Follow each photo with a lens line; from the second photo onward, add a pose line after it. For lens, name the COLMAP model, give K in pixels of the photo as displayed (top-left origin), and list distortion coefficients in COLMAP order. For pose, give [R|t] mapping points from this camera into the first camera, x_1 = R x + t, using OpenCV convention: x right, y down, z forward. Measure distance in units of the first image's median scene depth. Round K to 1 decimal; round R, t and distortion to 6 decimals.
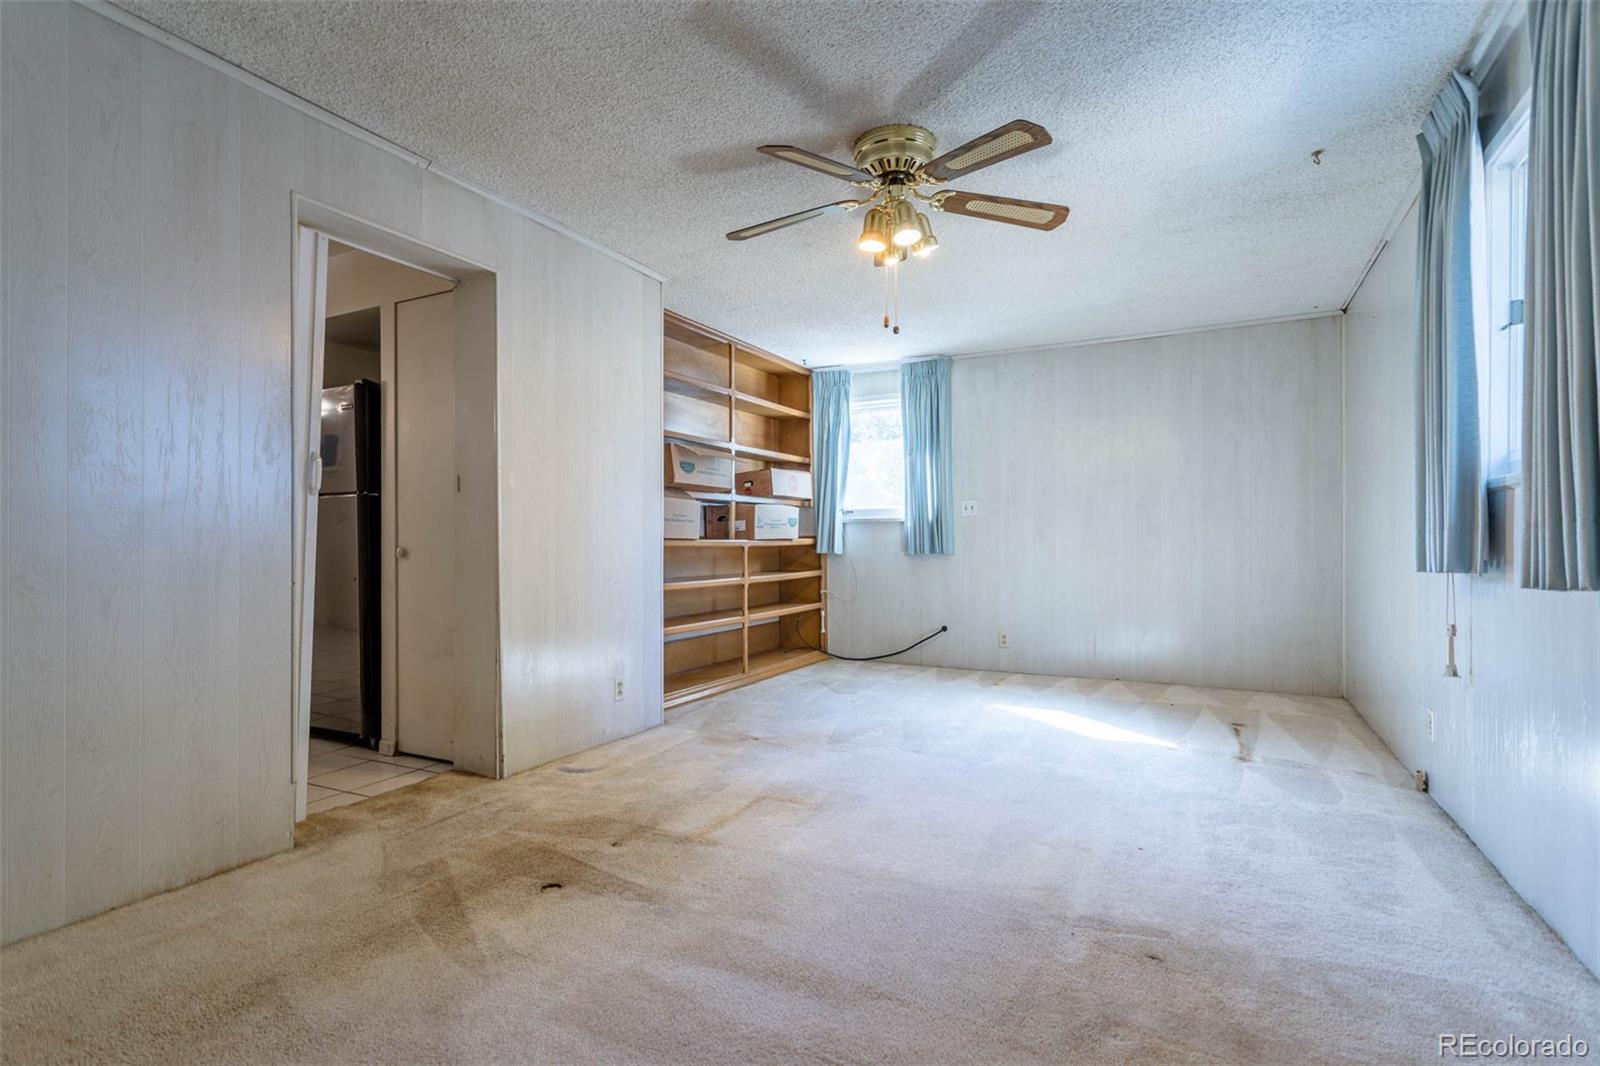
lens RADIAL K [[771.7, 0, 801.6], [0, 771.7, 537.4], [0, 0, 1]] dist [-0.000114, -0.000038]
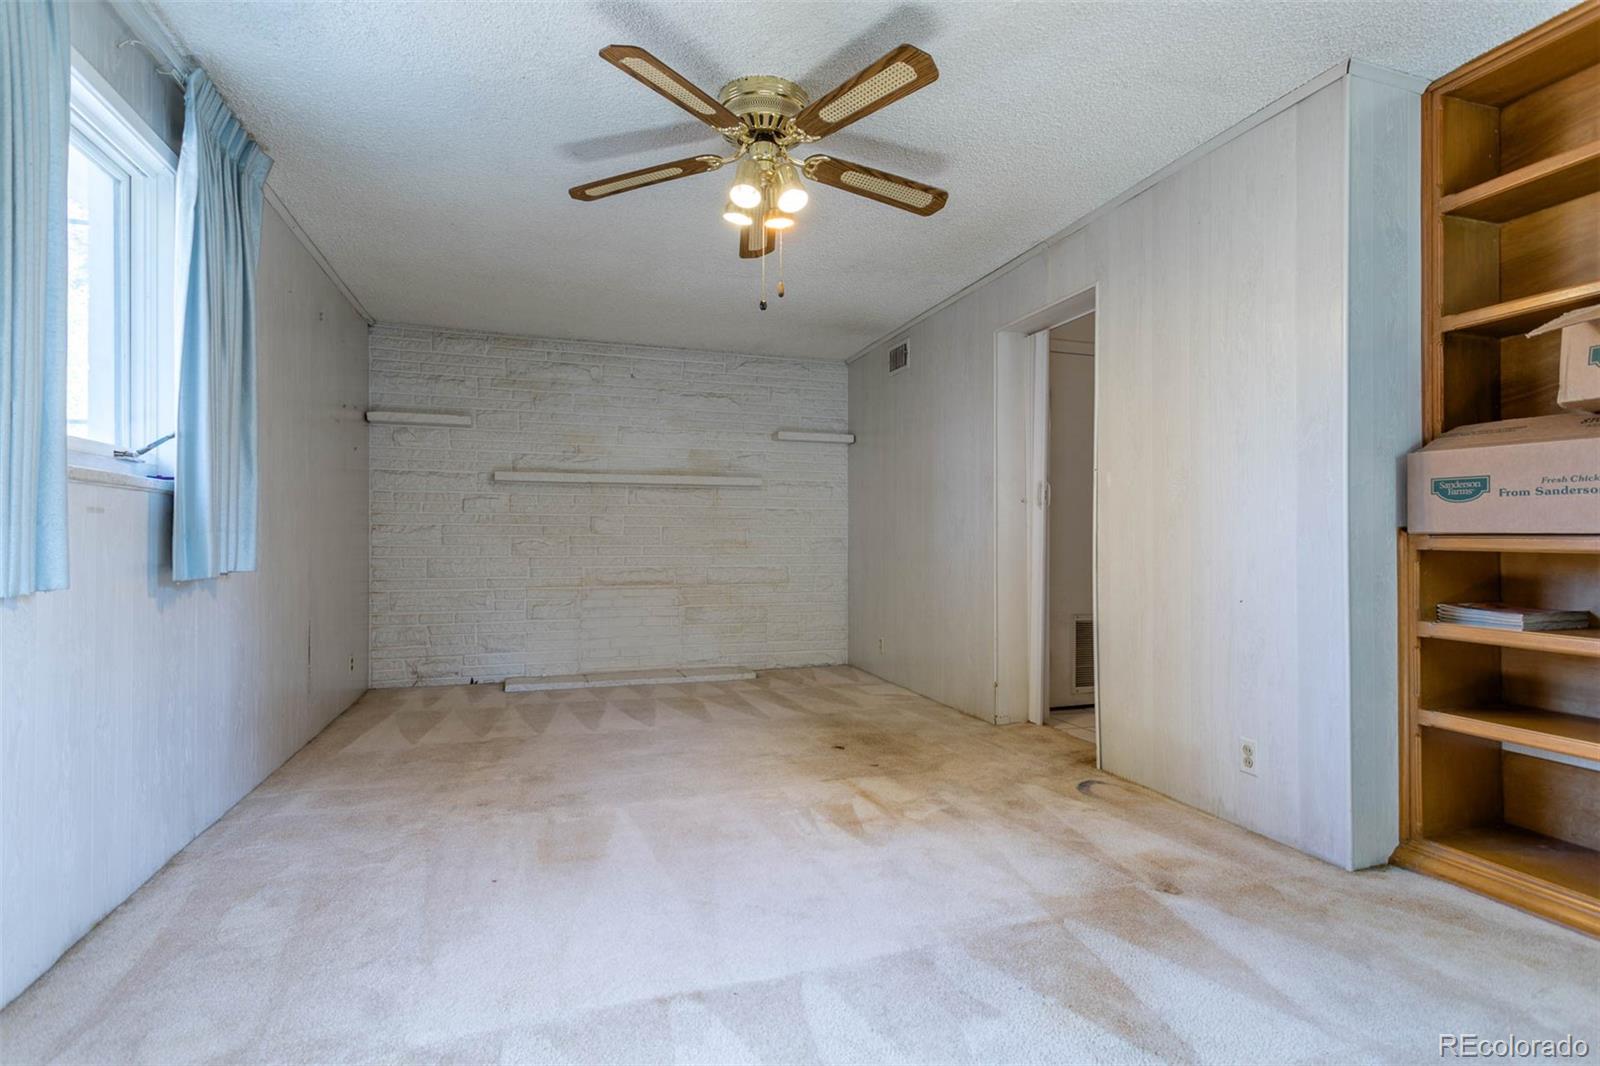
lens RADIAL K [[771.7, 0, 800.9], [0, 771.7, 537.9], [0, 0, 1]] dist [-0.000114, -0.000038]
pose [[-0.688265, -0.003409, -0.725452, 0.742117], [0.001561, 0.999980, -0.006180, 0.009195], [0.725458, -0.005386, -0.688245, 1.652169]]
